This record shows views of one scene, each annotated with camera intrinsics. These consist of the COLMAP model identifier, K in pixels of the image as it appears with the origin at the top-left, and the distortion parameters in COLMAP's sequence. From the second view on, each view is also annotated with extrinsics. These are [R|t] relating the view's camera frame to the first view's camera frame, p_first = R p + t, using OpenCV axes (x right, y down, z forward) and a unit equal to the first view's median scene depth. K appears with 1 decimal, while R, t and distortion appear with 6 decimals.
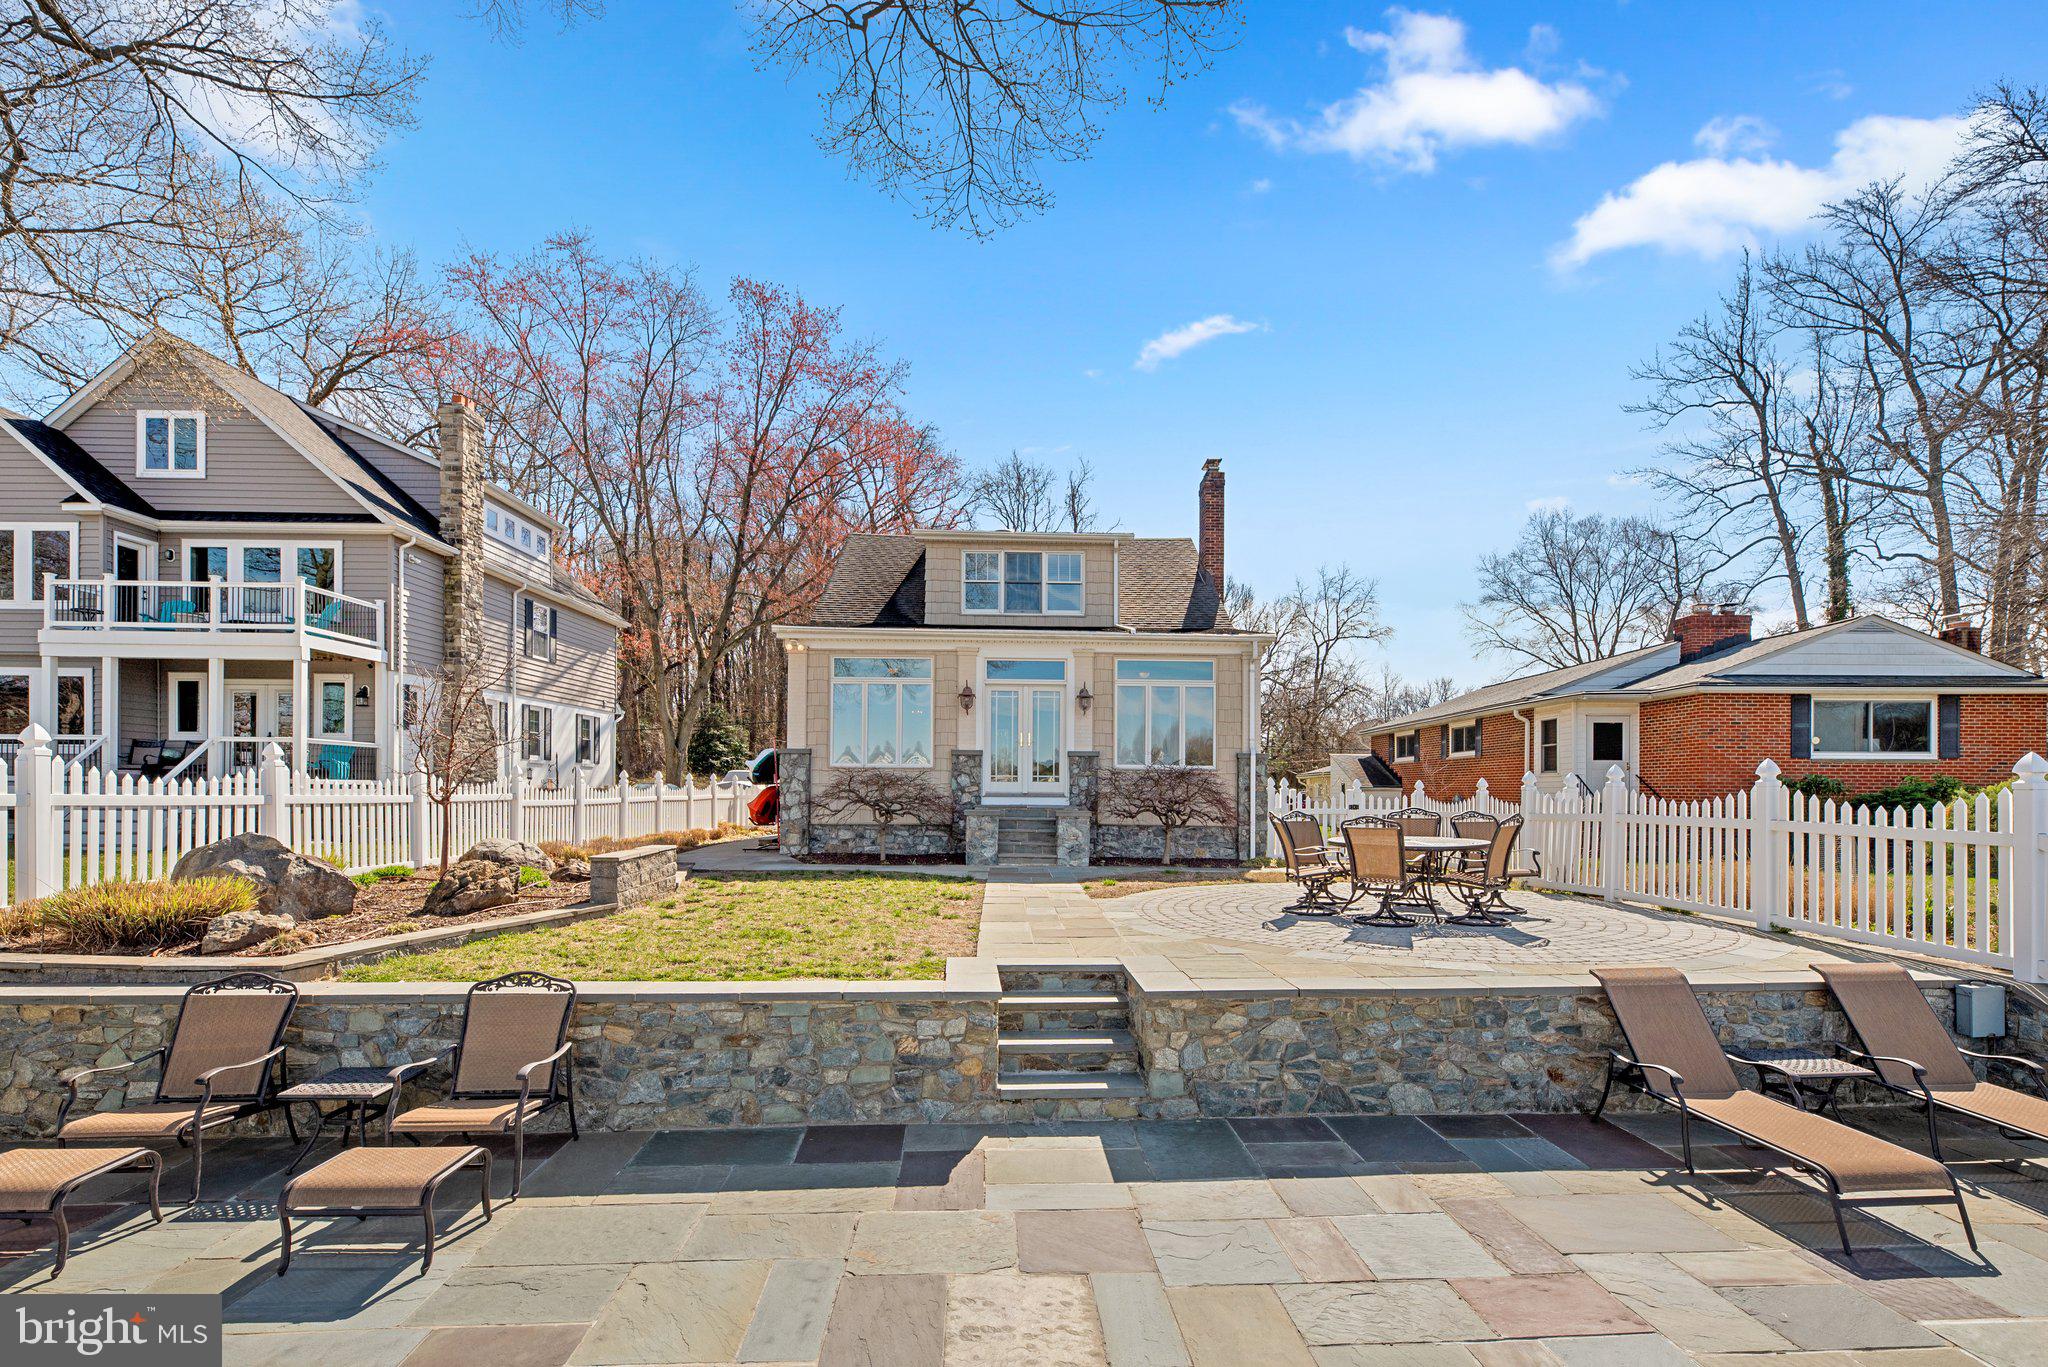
lens RADIAL K [[944.2, 0, 1023.9], [0, 944.2, 790.3], [0, 0, 1]] dist [0.001909, 0.000028]
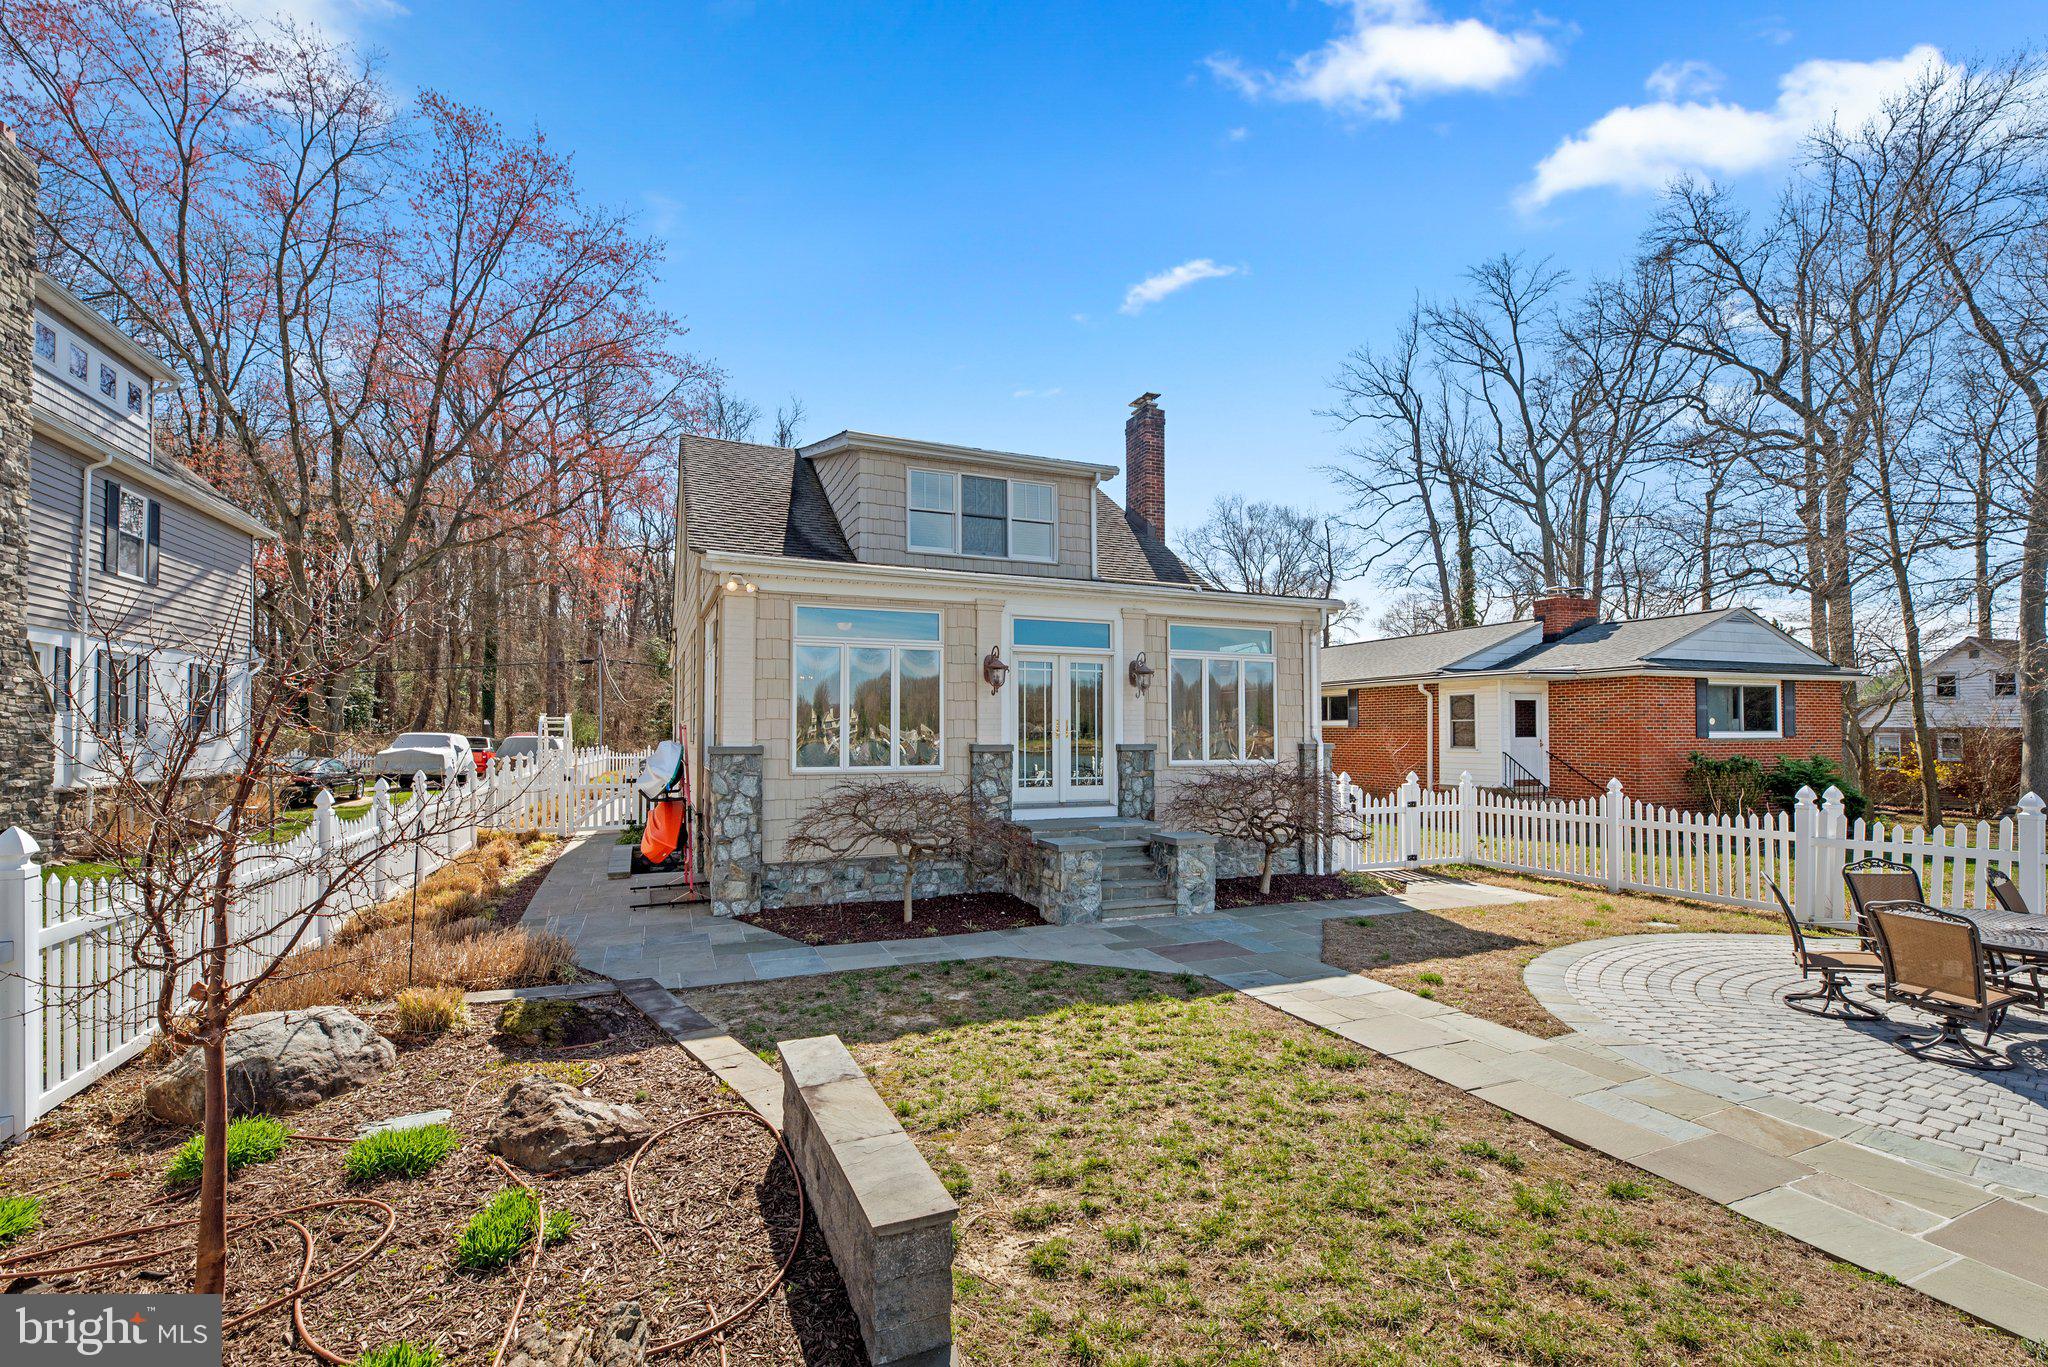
lens RADIAL K [[892.1, 0, 1024.5], [0, 892.1, 719.0], [0, 0, 1]] dist [-0.001004, -0.000233]
pose [[0.930795, -0.003010, 0.365529, -0.227859], [0.007828, 0.999901, -0.011700, -0.043621], [-0.365457, 0.013751, 0.930727, 0.301339]]
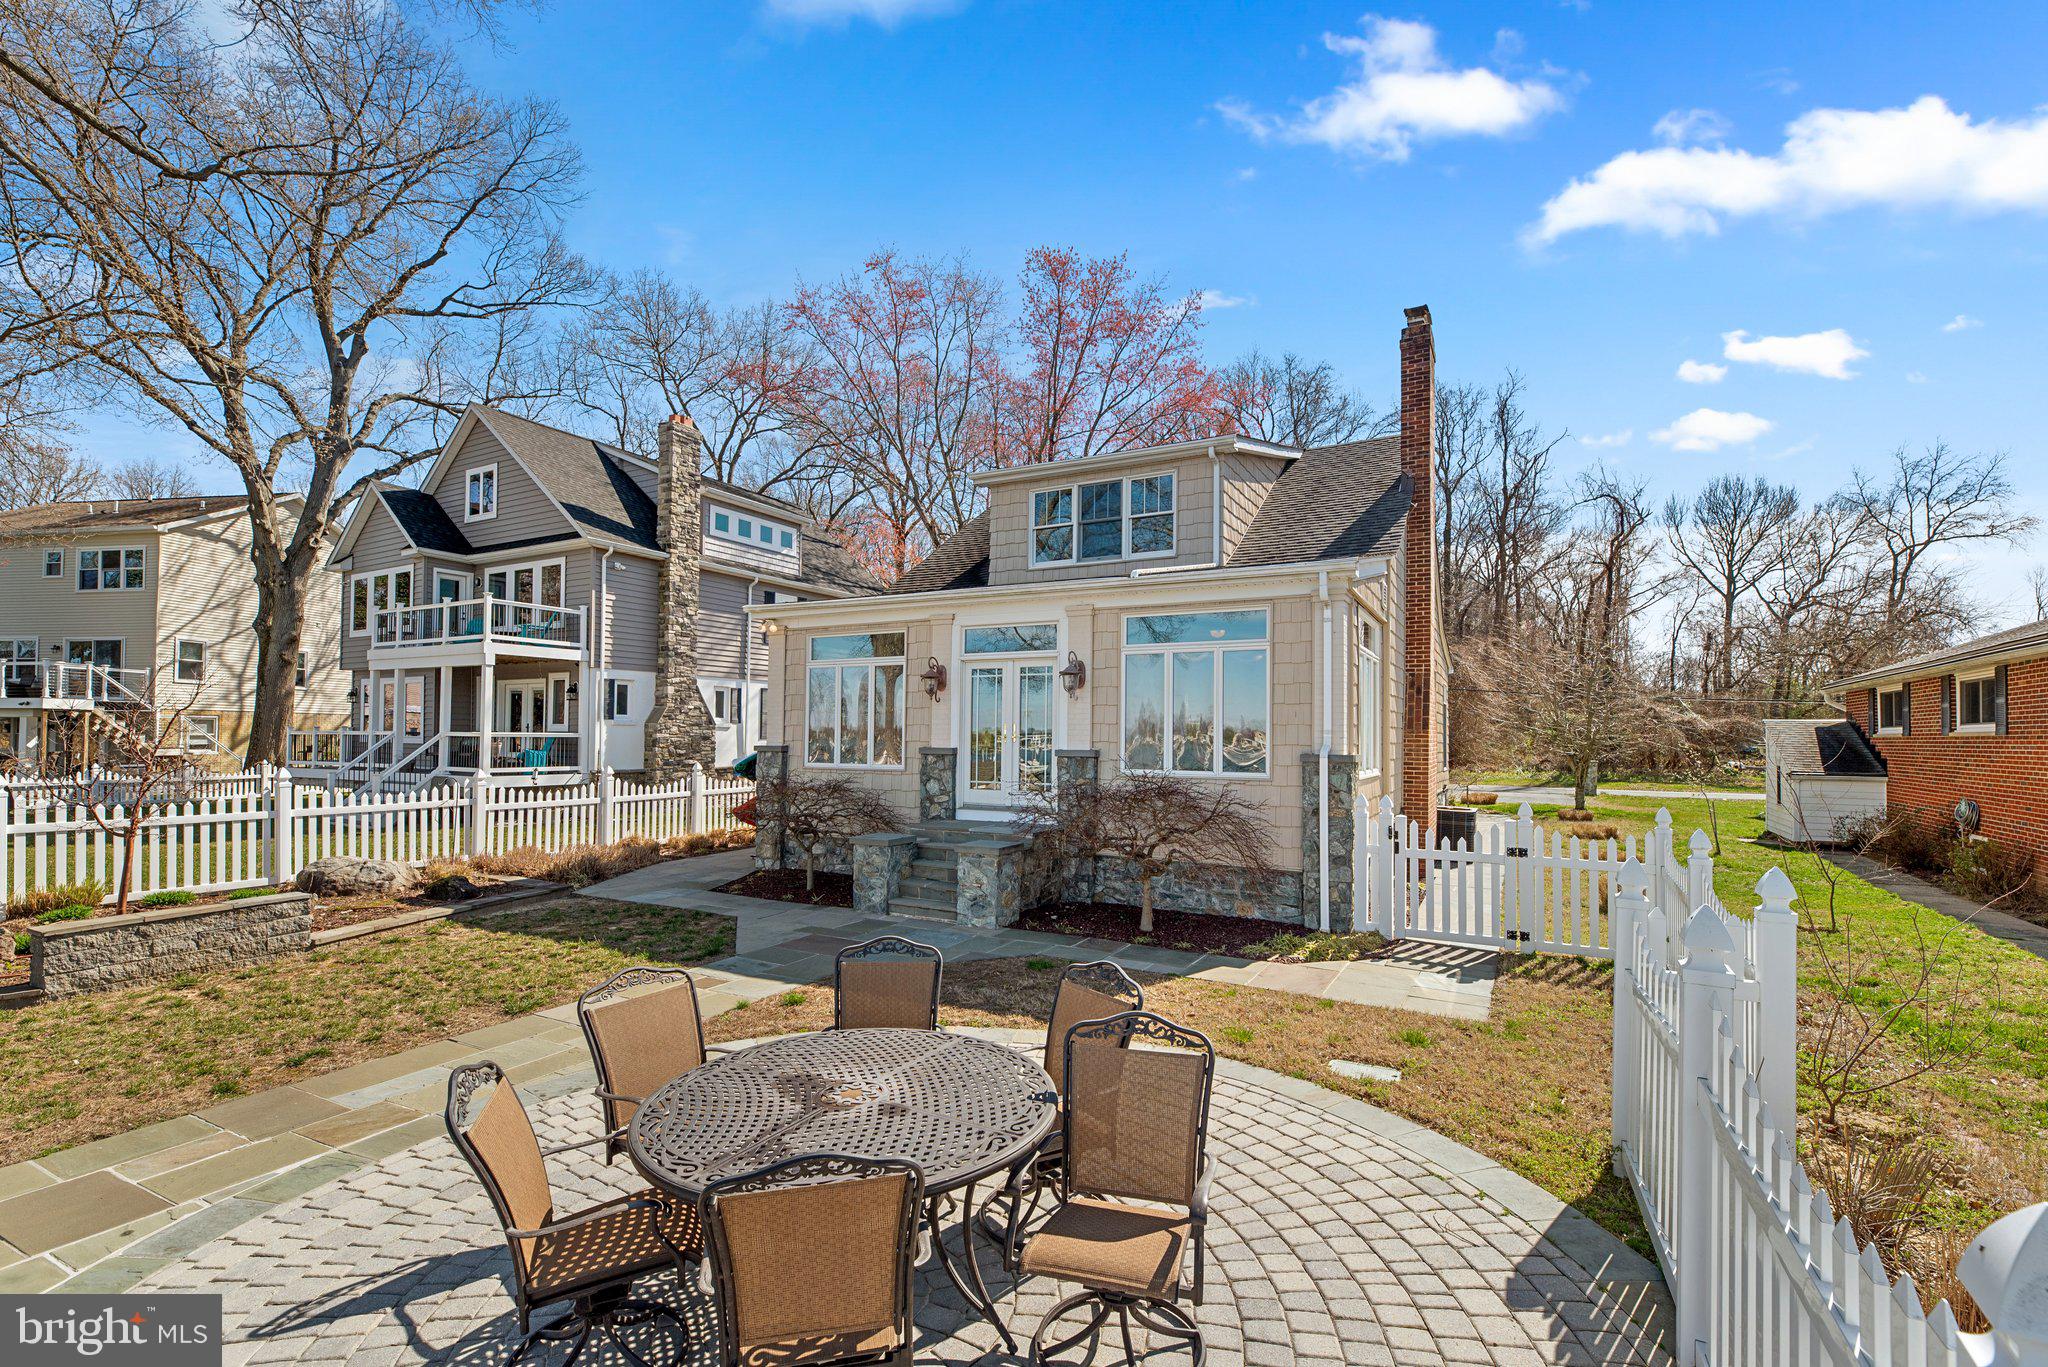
lens RADIAL K [[892.1, 0, 1024.5], [0, 892.1, 719.0], [0, 0, 1]] dist [-0.001004, -0.000233]
pose [[0.872096, -0.012495, -0.489175, 0.289444], [0.000484, 0.999695, -0.024672, -0.038978], [0.489335, 0.021280, 0.871836, 0.325733]]
